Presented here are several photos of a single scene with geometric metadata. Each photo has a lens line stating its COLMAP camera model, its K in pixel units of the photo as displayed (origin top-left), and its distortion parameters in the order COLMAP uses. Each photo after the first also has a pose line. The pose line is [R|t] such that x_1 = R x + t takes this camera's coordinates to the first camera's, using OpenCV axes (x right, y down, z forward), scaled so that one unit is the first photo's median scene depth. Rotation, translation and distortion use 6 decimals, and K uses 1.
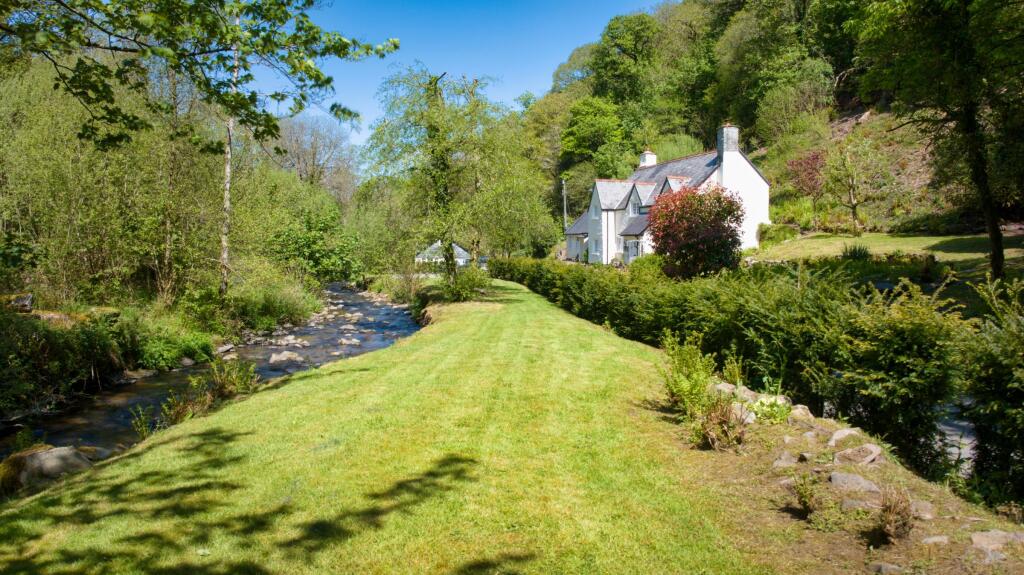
lens RADIAL K [[749.9, 0, 510.3], [0, 749.9, 288.2], [0, 0, 1]] dist [-0.083770, -0.008423]
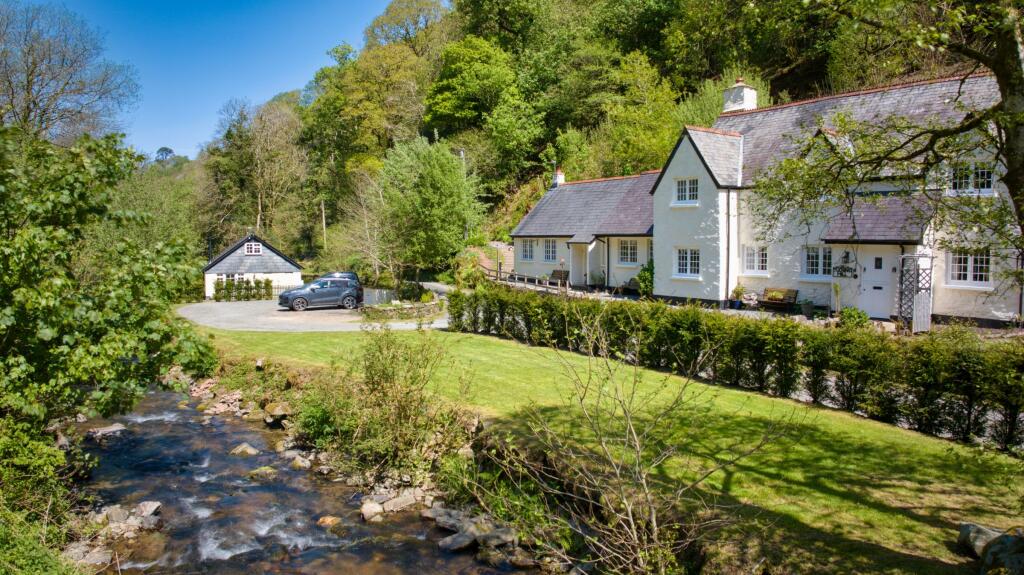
lens RADIAL K [[749.9, 0, 514.3], [0, 749.9, 287.8], [0, 0, 1]] dist [-0.083770, -0.008423]
pose [[0.942336, -0.023031, 0.333875, -0.093087], [0.023959, 0.999712, 0.001338, -0.026154], [-0.333810, 0.006738, 0.942616, 0.351234]]
